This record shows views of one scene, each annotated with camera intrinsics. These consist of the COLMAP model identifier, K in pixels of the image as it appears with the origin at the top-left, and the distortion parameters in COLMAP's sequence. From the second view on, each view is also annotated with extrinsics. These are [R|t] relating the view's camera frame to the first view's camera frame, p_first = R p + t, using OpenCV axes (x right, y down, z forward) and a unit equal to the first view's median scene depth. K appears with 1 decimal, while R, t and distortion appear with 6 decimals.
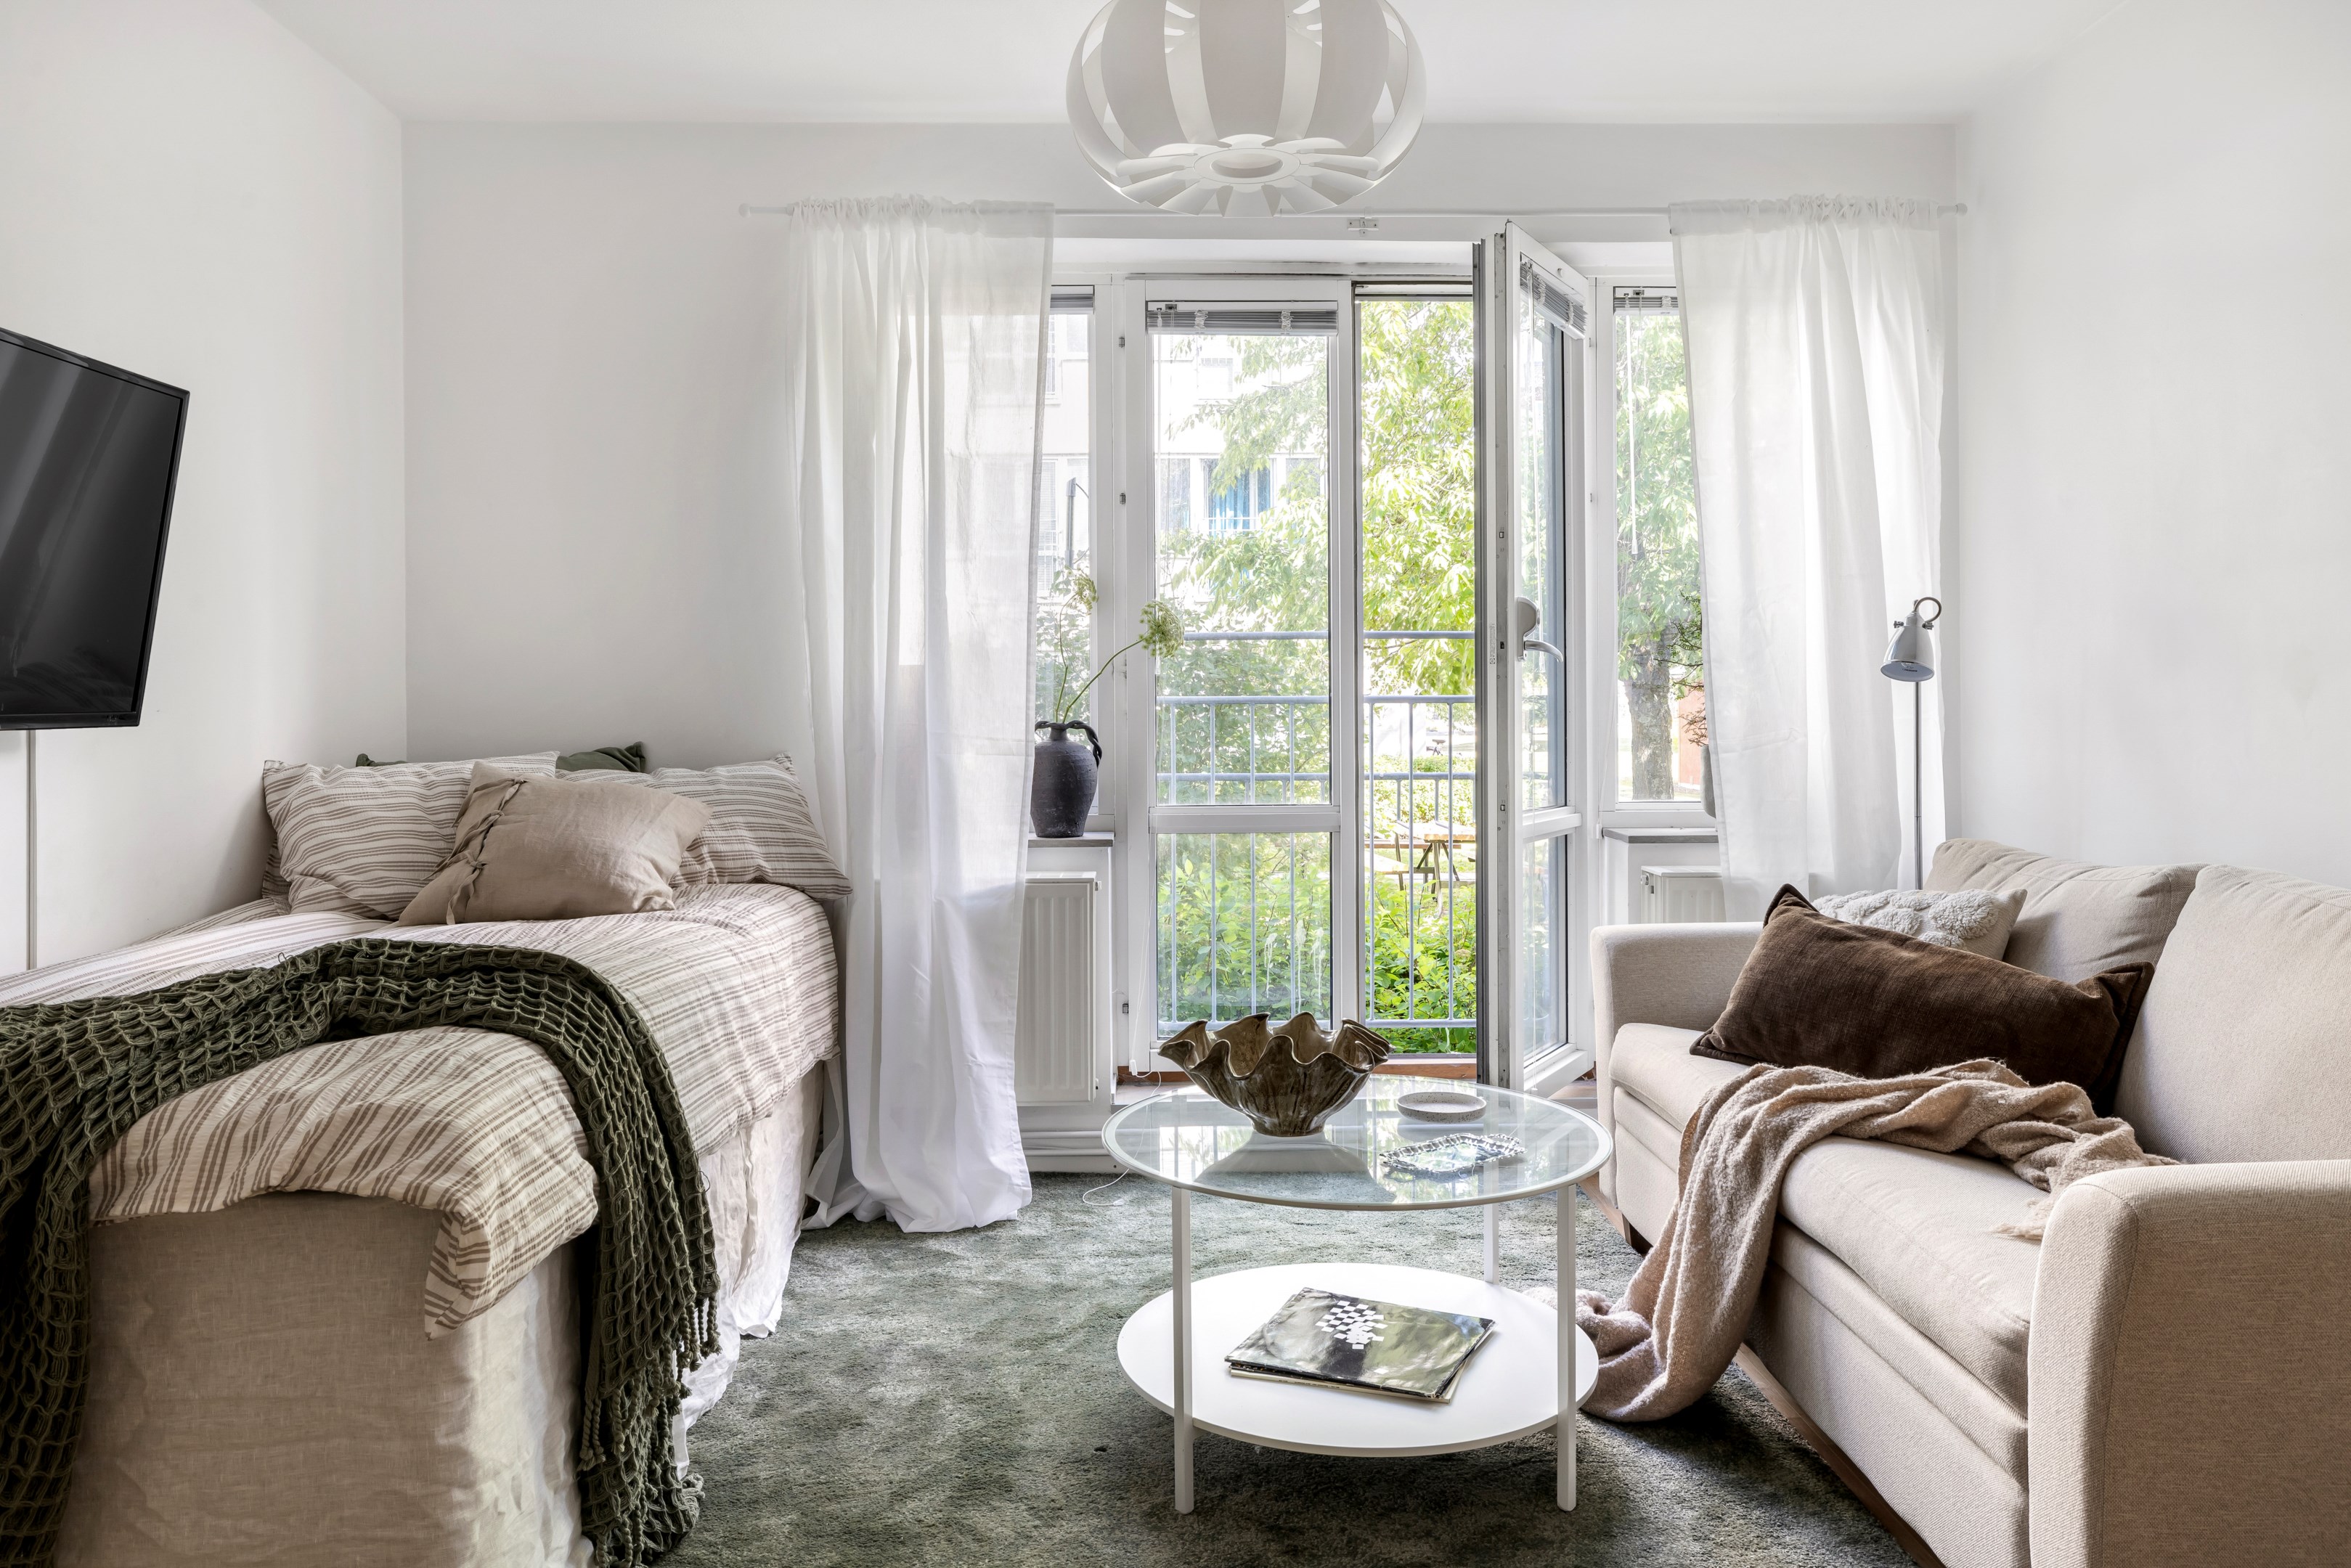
lens RADIAL K [[1656.8, 0, 1189.7], [0, 1656.8, 705.5], [0, 0, 1]] dist [0.001466, -0.001270]
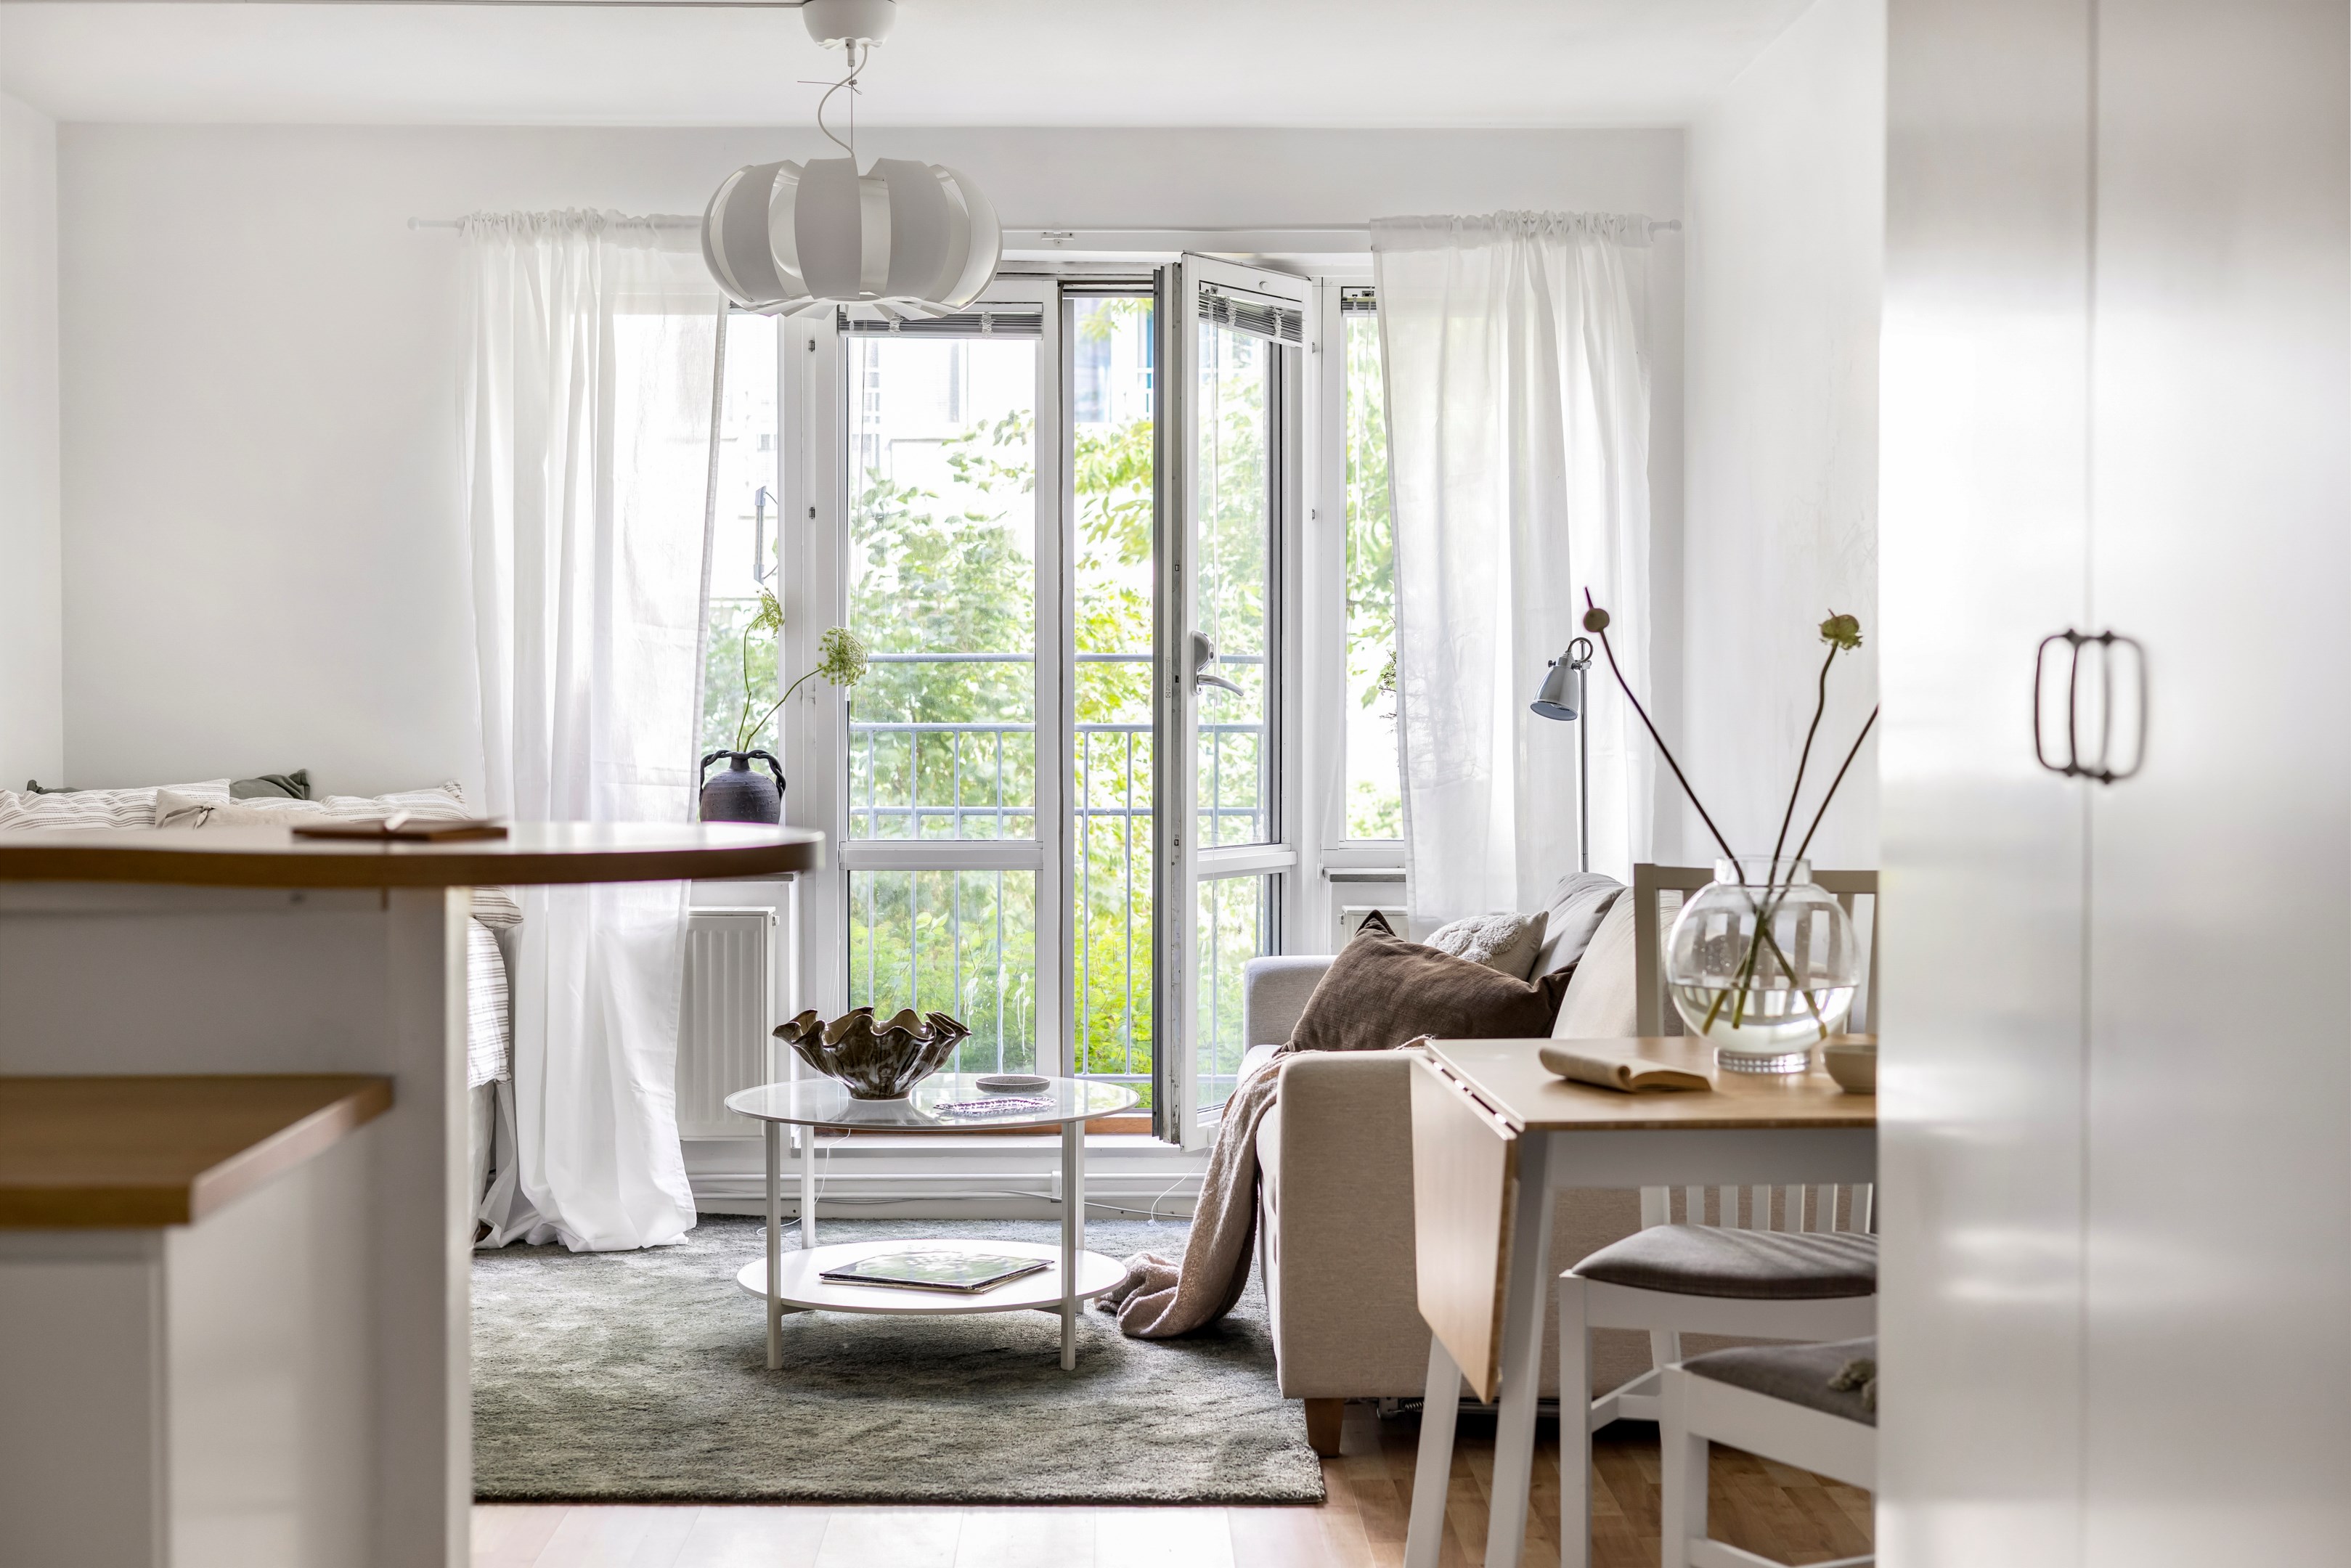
lens RADIAL K [[3251.3, 0, 1175.5], [0, 3251.3, 784.0], [0, 0, 1]] dist [-0.001710, 0.022889]
pose [[0.999957, 0.007404, -0.005513, 0.262725], [-0.007224, 0.999464, 0.031916, -0.047208], [0.005746, -0.031875, 0.999475, -1.255278]]
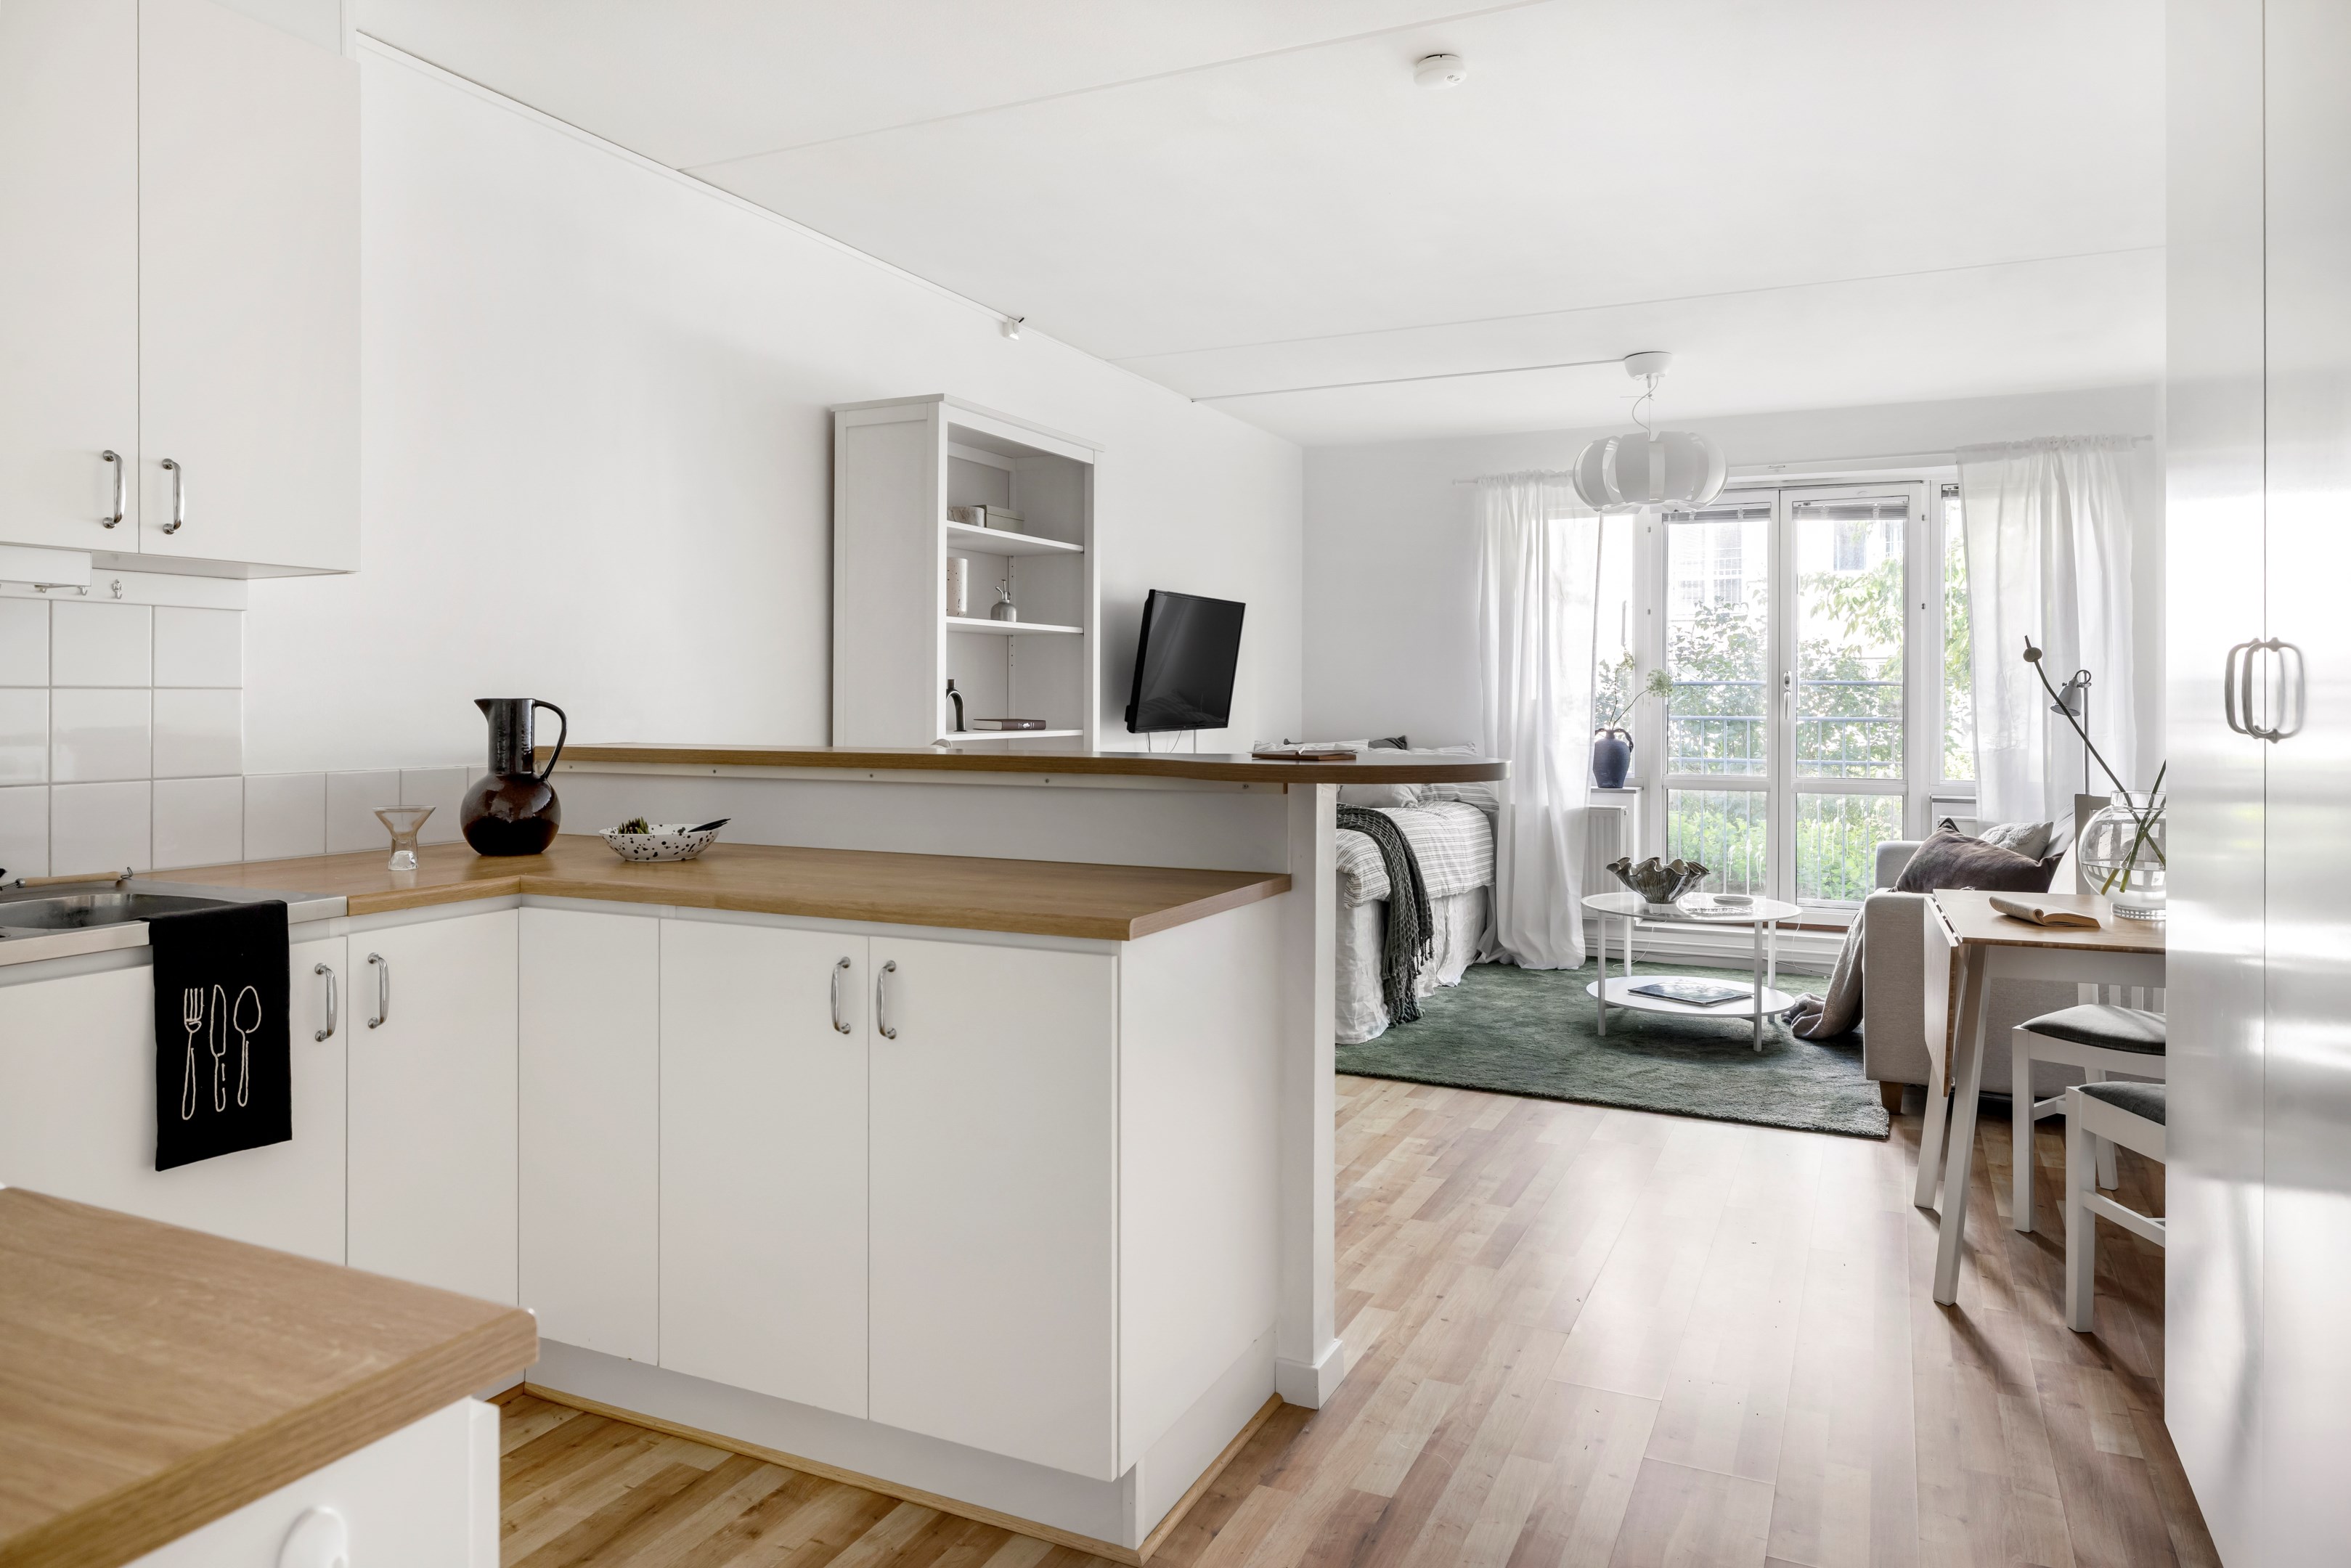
lens RADIAL K [[1484.9, 0, 1191.9], [0, 1484.9, 700.3], [0, 0, 1]] dist [-0.001784, -0.000509]
pose [[0.894880, 0.008543, -0.446225, 0.374140], [-0.008071, 0.999963, 0.002958, -0.036562], [0.446234, 0.000955, 0.894916, -1.130029]]
